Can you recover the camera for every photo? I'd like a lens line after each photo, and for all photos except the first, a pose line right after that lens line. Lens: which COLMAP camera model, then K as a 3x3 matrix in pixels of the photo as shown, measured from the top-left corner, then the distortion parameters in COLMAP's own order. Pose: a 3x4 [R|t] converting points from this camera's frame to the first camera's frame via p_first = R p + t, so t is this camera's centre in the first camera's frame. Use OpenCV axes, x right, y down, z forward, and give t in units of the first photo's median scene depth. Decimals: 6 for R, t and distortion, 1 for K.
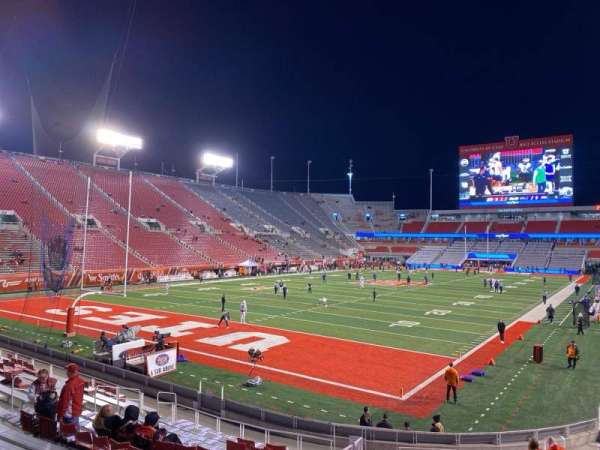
lens RADIAL K [[454.1, 0, 297.5], [0, 454.1, 225.6], [0, 0, 1]] dist [0.057744, -0.076953]
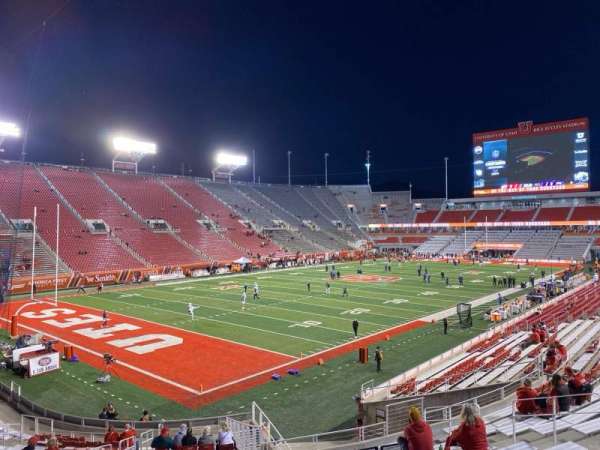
lens RADIAL K [[454.1, 0, 299.8], [0, 454.1, 221.7], [0, 0, 1]] dist [0.057744, -0.076953]
pose [[0.994152, -0.027067, -0.104543, 0.090891], [0.029504, 0.999326, 0.021836, -0.017670], [0.103882, -0.024793, 0.994281, -0.033974]]
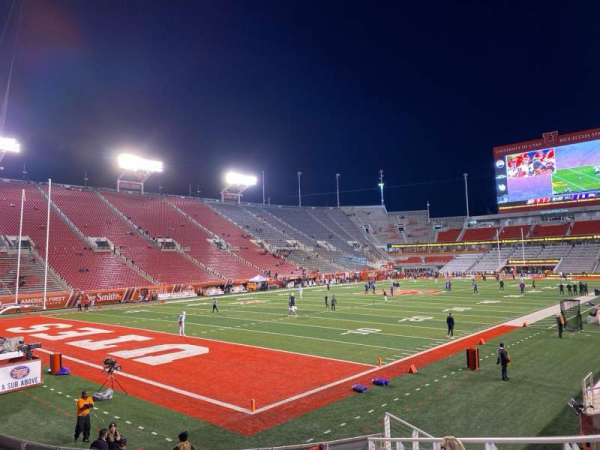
lens RADIAL K [[454.1, 0, 294.3], [0, 454.1, 219.4], [0, 0, 1]] dist [0.057744, -0.076953]
pose [[0.991243, -0.056432, -0.119383, 0.058484], [0.049741, 0.997059, -0.058302, 0.011223], [0.122322, 0.051853, 0.991135, 0.023526]]
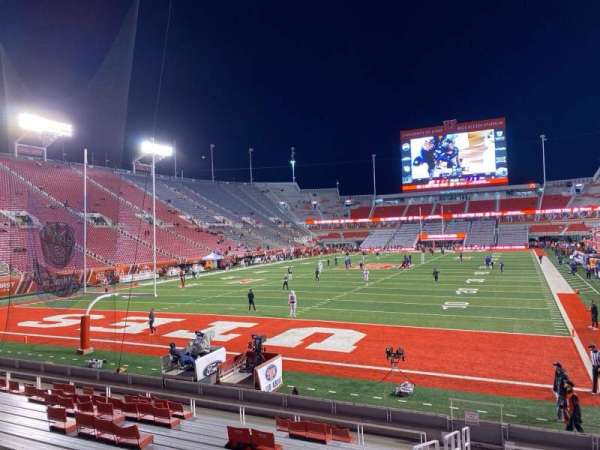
lens RADIAL K [[454.1, 0, 299.0], [0, 454.1, 223.2], [0, 0, 1]] dist [0.057744, -0.076953]
pose [[0.984398, -0.047501, 0.169426, -0.057893], [0.045523, 0.998842, 0.015541, 0.006183], [-0.169968, -0.007586, 0.985420, 0.040511]]
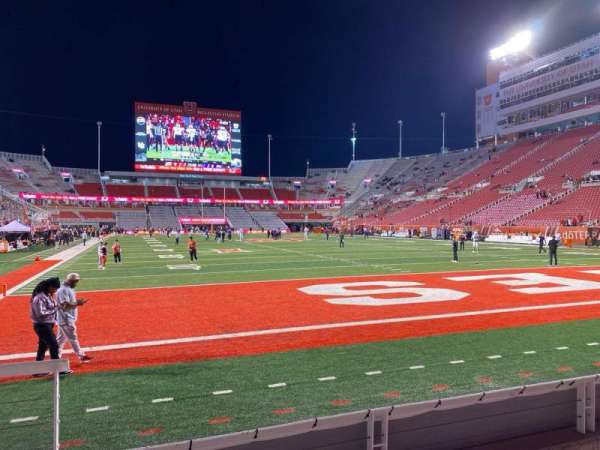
lens RADIAL K [[454.1, 0, 301.8], [0, 454.1, 224.8], [0, 0, 1]] dist [0.057744, -0.076953]
pose [[0.556203, -0.016983, 0.830873, -0.246352], [-0.021259, 0.999173, 0.034654, 0.035060], [-0.830775, -0.036938, 0.555382, 0.252911]]
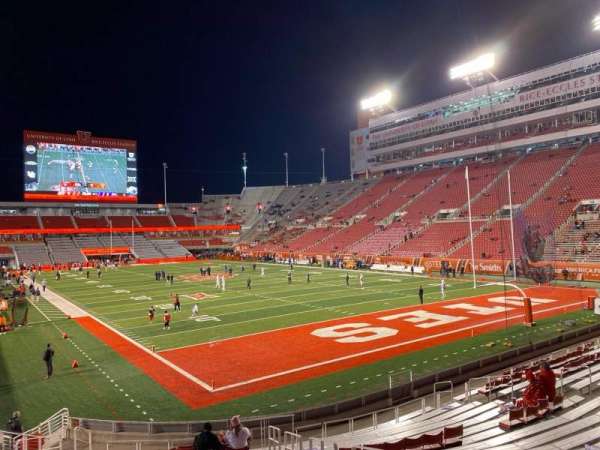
lens RADIAL K [[454.1, 0, 295.3], [0, 454.1, 222.9], [0, 0, 1]] dist [0.057744, -0.076953]
pose [[0.323168, -0.000844, 0.946341, -0.356994], [-0.002526, 0.999995, 0.001754, 0.002660], [-0.946338, -0.002958, 0.323164, 0.255749]]
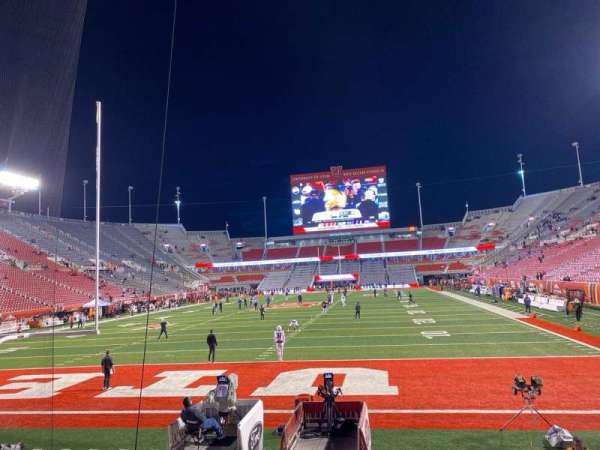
lens RADIAL K [[454.1, 0, 297.7], [0, 454.1, 221.7], [0, 0, 1]] dist [0.057744, -0.076953]
pose [[0.901141, -0.014675, 0.433277, -0.088017], [0.055075, 0.995204, -0.080840, 0.018510], [-0.430013, 0.096711, 0.897628, 0.095050]]
